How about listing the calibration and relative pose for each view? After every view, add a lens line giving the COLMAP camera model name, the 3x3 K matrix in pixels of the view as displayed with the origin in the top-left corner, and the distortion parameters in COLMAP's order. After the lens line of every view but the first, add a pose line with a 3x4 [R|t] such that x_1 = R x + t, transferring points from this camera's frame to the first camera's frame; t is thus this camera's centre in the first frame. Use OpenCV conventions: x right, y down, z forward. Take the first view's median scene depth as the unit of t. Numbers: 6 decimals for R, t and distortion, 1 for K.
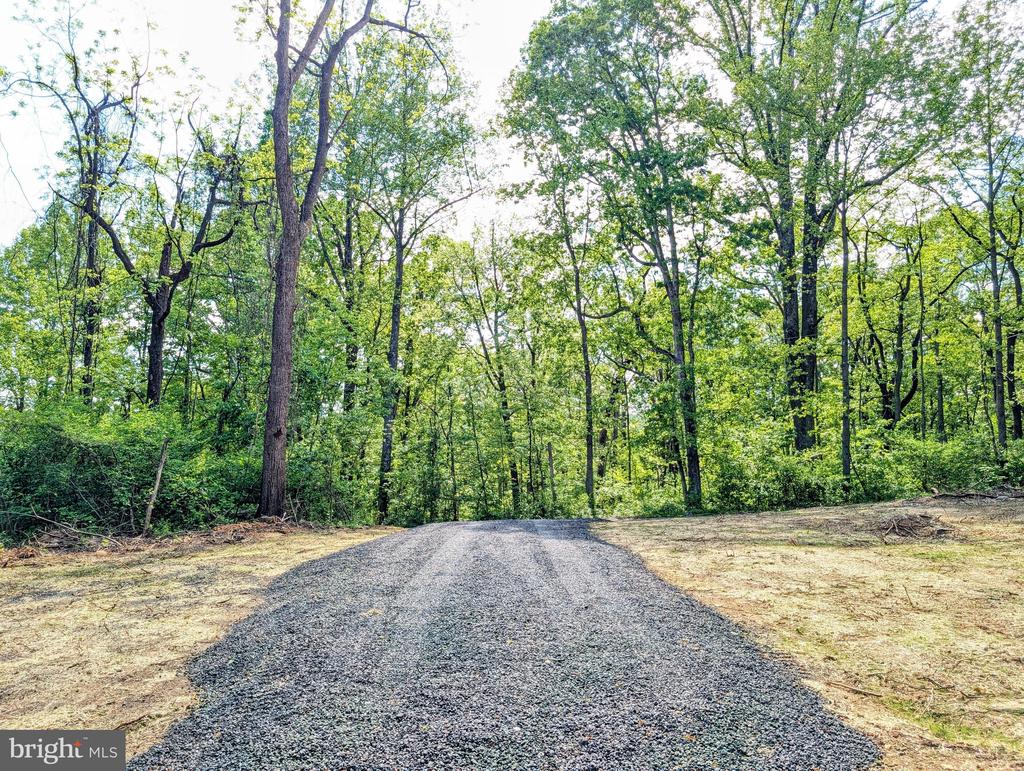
lens RADIAL K [[733.9, 0, 508.9], [0, 733.9, 390.1], [0, 0, 1]] dist [0.025594, -0.020274]
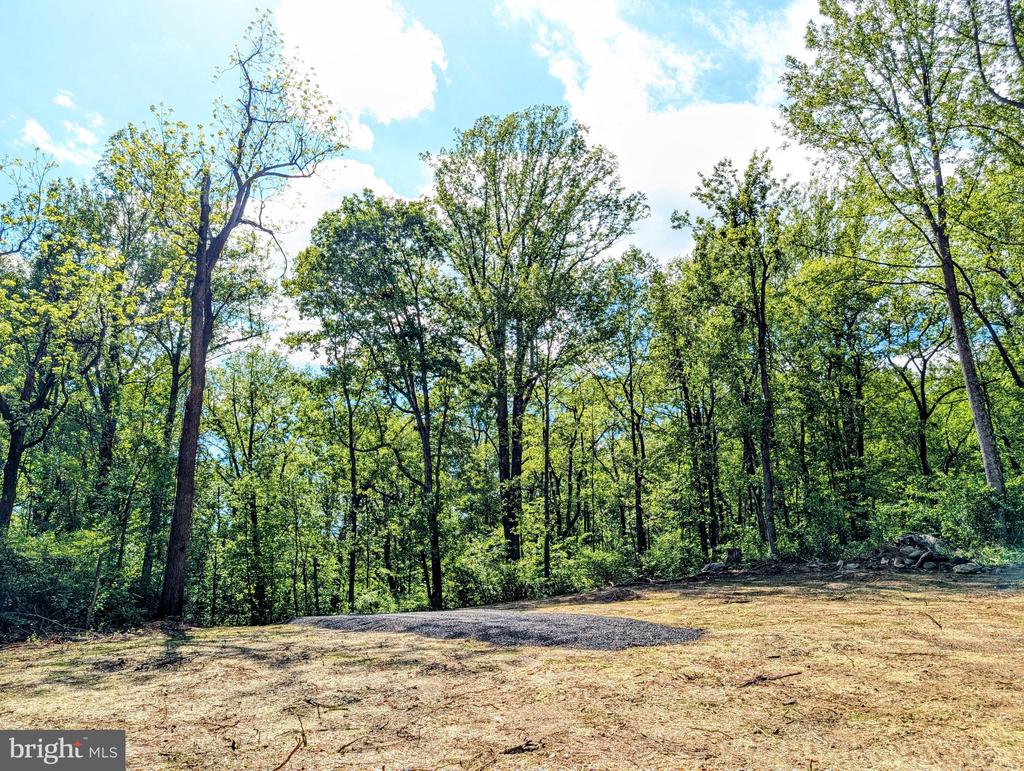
lens RADIAL K [[733.9, 0, 515.4], [0, 733.9, 387.9], [0, 0, 1]] dist [0.025594, -0.020274]
pose [[0.898276, 0.084957, 0.431141, -0.190049], [-0.012165, 0.985565, -0.168862, -0.000134], [-0.439263, 0.146440, 0.886343, -0.208442]]
